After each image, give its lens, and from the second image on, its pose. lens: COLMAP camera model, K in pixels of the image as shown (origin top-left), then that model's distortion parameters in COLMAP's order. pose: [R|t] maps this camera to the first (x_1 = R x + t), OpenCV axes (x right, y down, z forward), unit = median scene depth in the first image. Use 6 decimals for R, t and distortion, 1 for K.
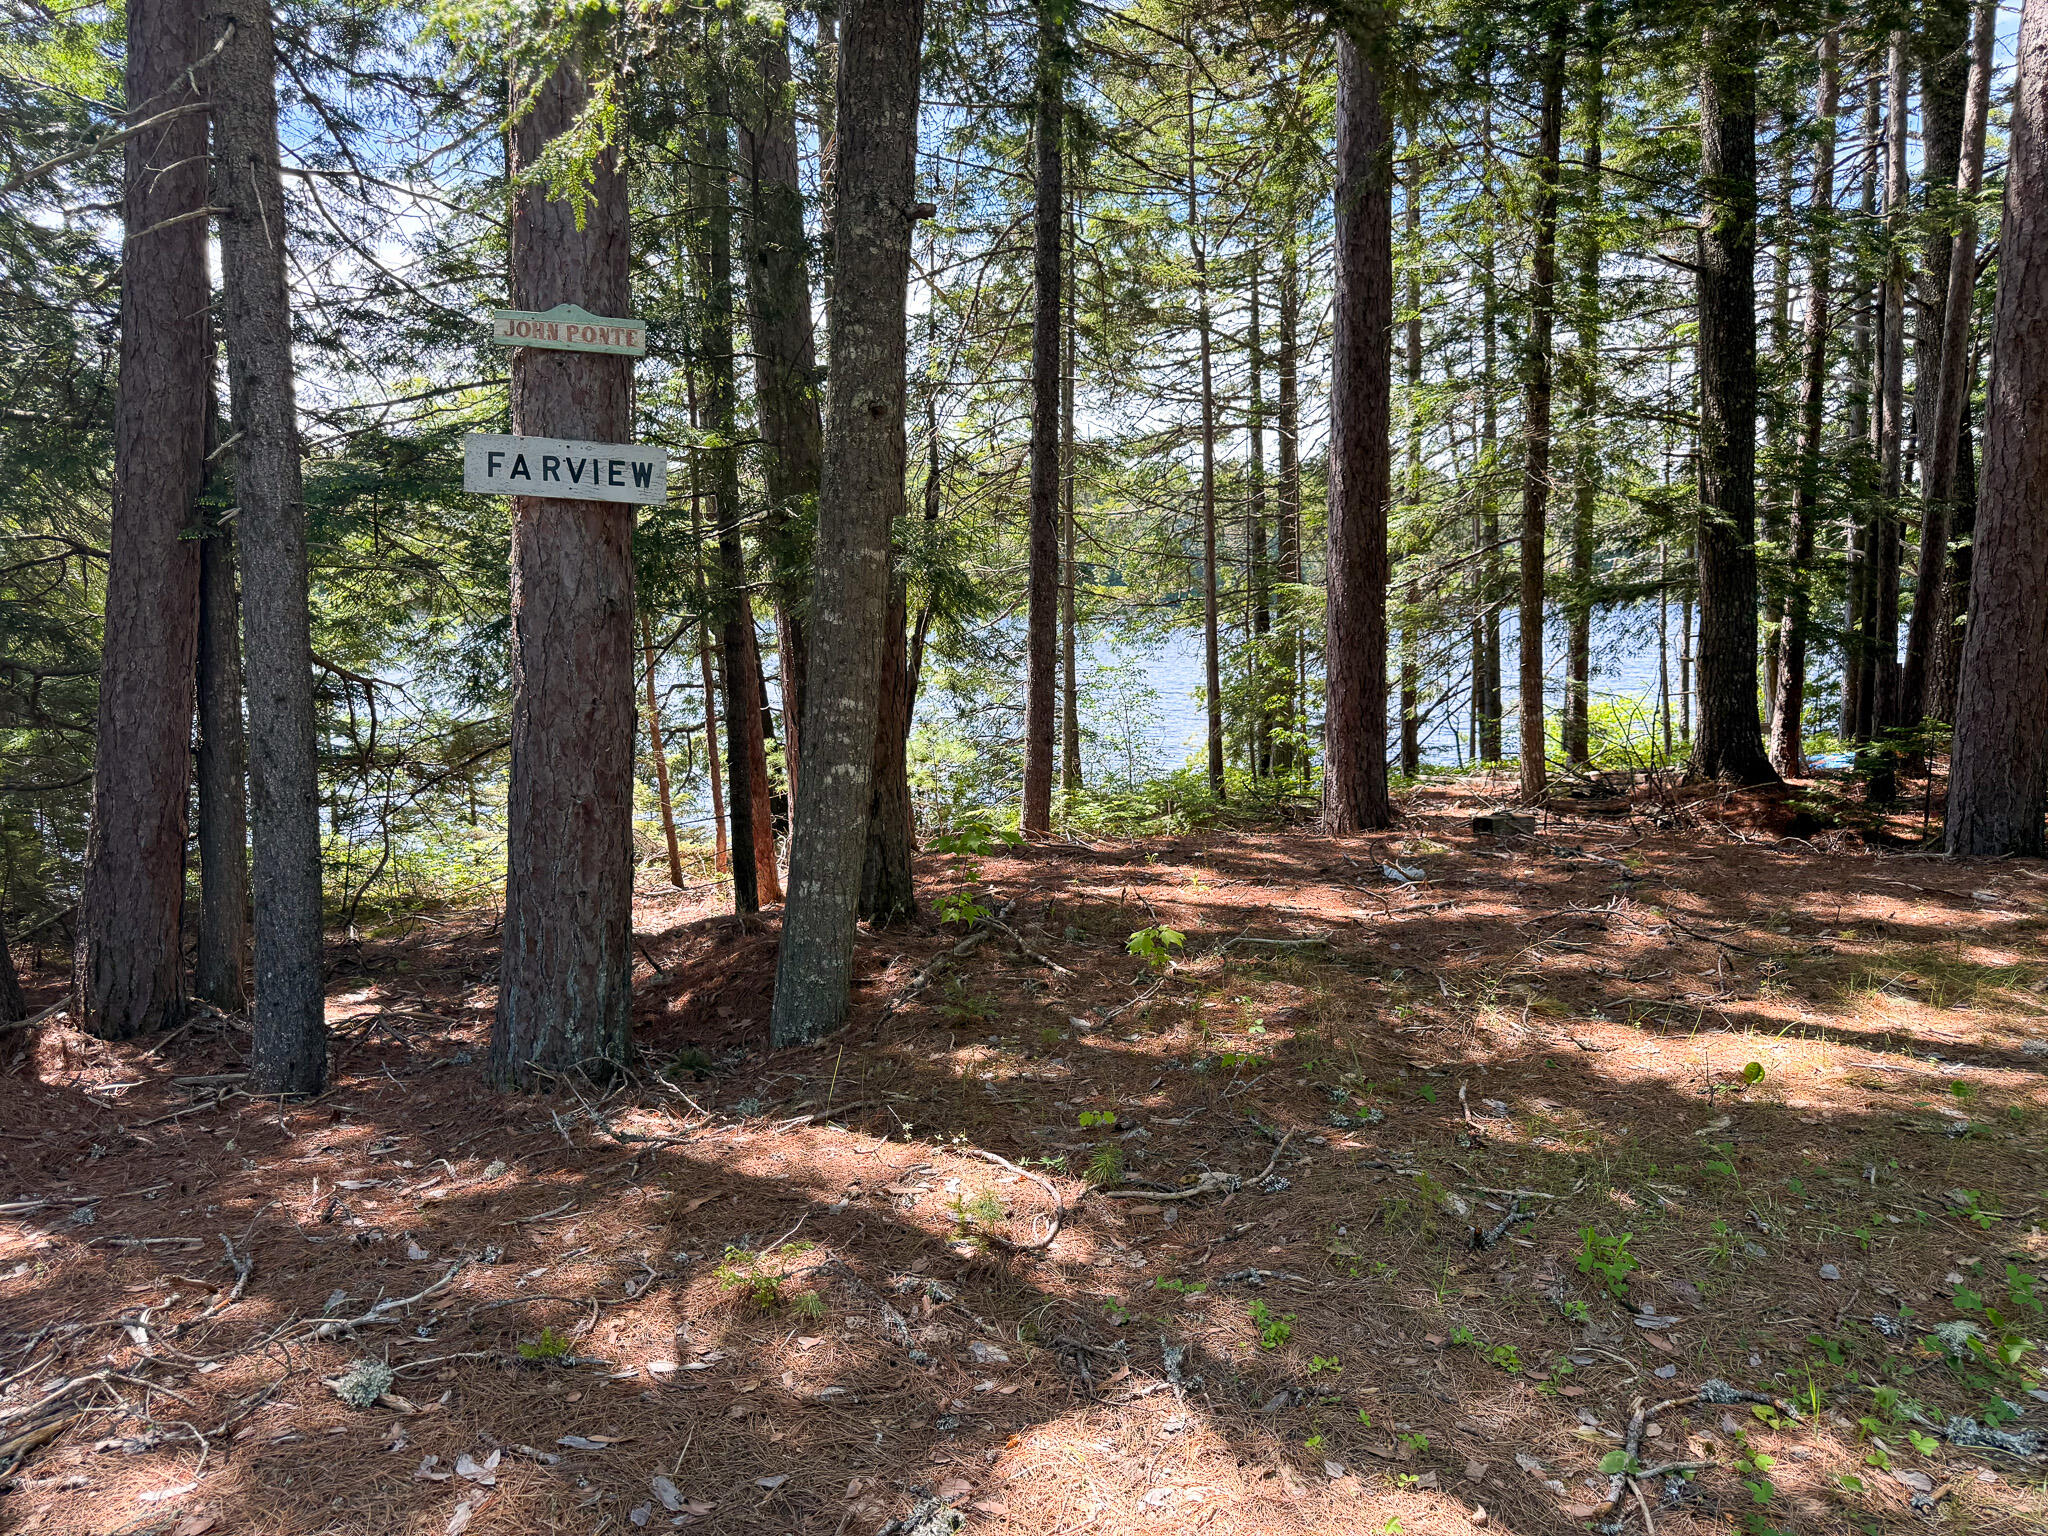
lens RADIAL K [[1455.6, 0, 1027.0], [0, 1455.6, 774.5], [0, 0, 1]] dist [0.000475, -0.002807]
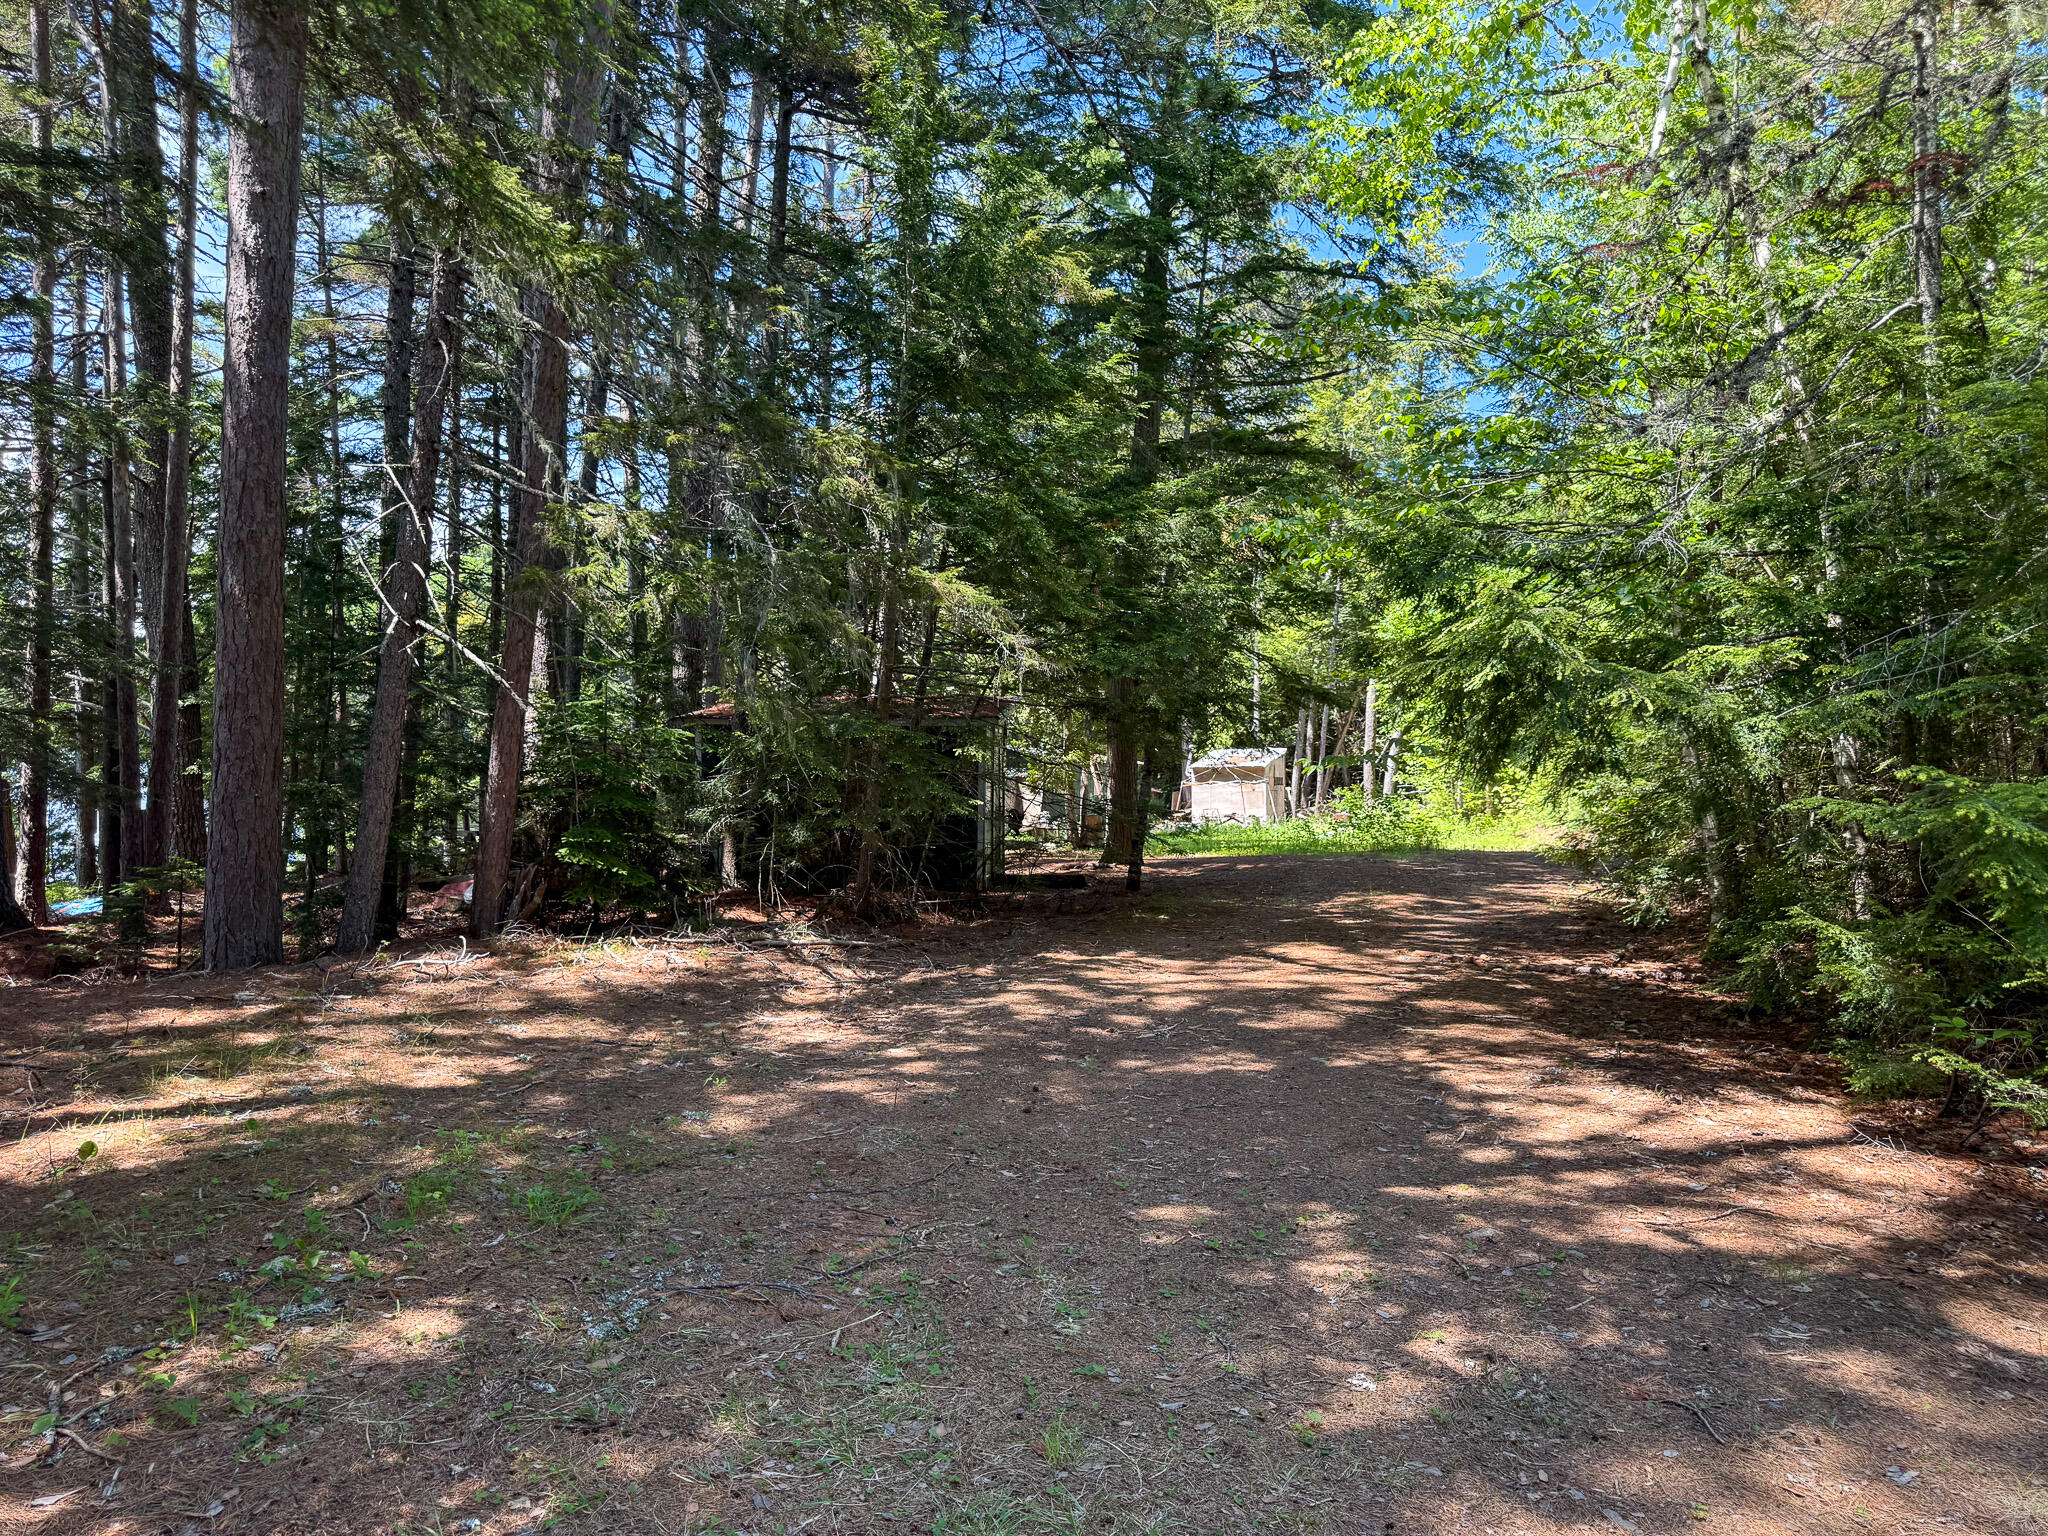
lens RADIAL K [[1455.6, 0, 1026.8], [0, 1455.6, 773.7], [0, 0, 1]] dist [0.000475, -0.002807]
pose [[0.456266, 0.004209, 0.889834, -0.143057], [0.087435, 0.994938, -0.049539, 0.018028], [-0.885537, 0.100405, 0.453588, -0.168303]]
